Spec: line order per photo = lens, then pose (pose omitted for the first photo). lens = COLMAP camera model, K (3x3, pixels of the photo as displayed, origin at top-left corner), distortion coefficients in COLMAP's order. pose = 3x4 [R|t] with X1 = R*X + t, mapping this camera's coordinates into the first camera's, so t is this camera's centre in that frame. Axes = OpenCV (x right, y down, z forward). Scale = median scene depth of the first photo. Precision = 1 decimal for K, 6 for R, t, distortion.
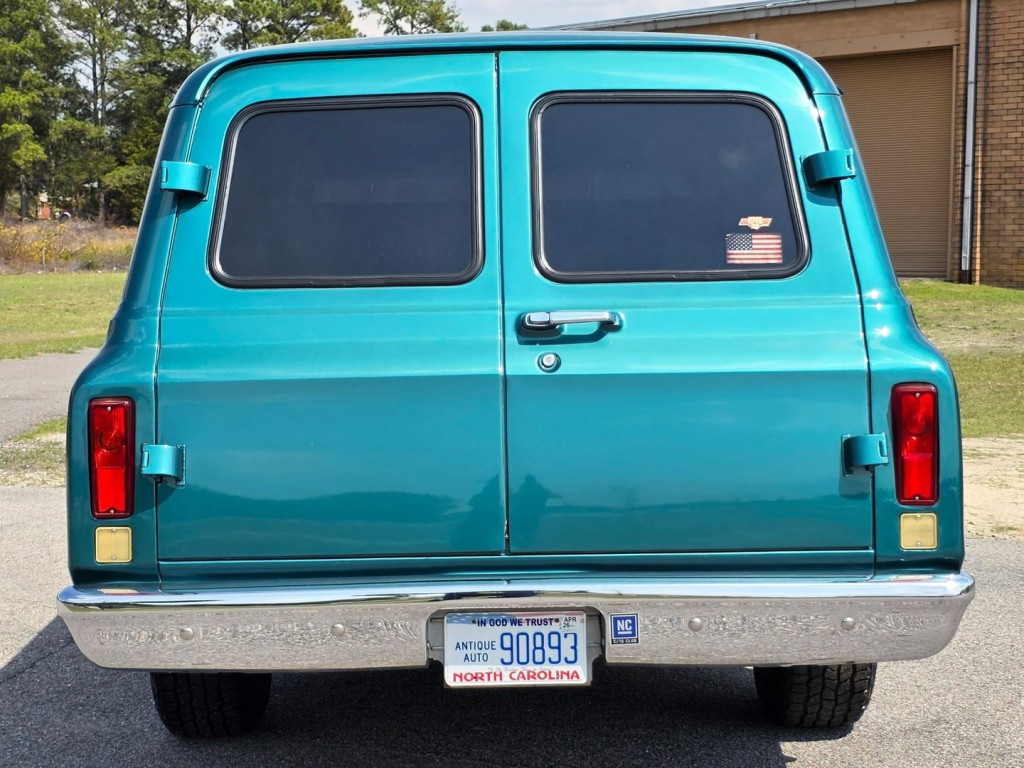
lens RADIAL K [[1836.8, 0, 453.1], [0, 1836.8, 384.6], [0, 0, 1]] dist [0.143510, -0.265286]
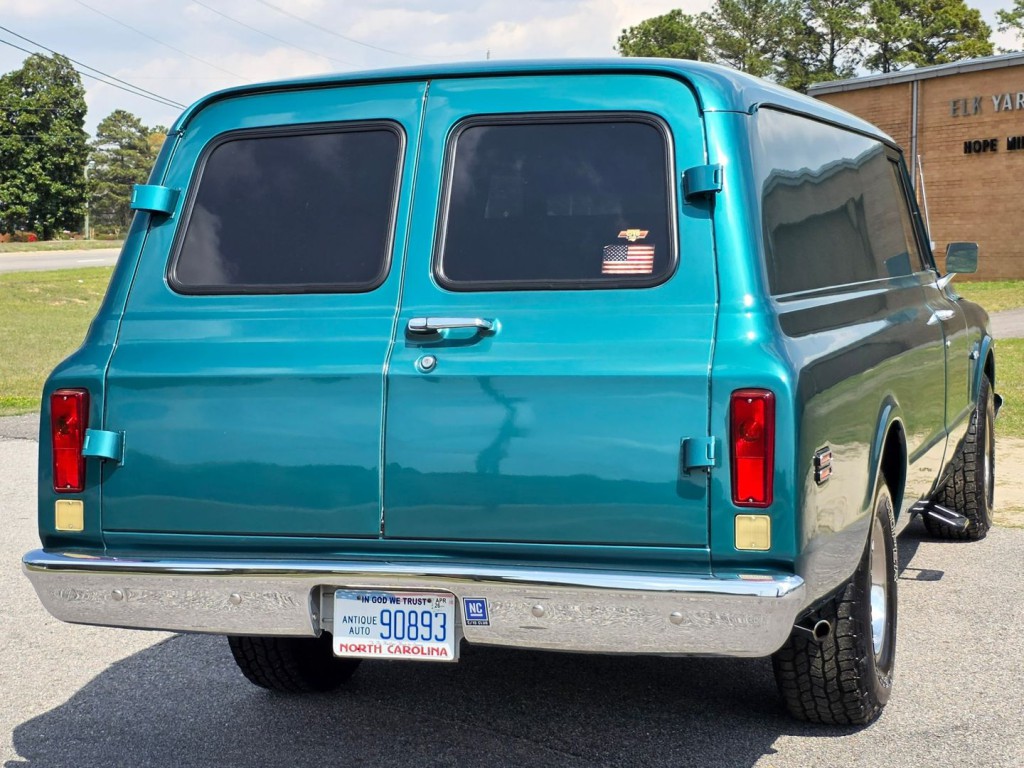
lens RADIAL K [[1720.1, 0, 510.1], [0, 1720.1, 351.2], [0, 0, 1]] dist [0.130154, -0.134158]
pose [[0.954607, 0.011956, -0.297628, 0.404070], [-0.016906, 0.999758, -0.014063, -0.006101], [0.297388, 0.018456, 0.954578, 0.036849]]
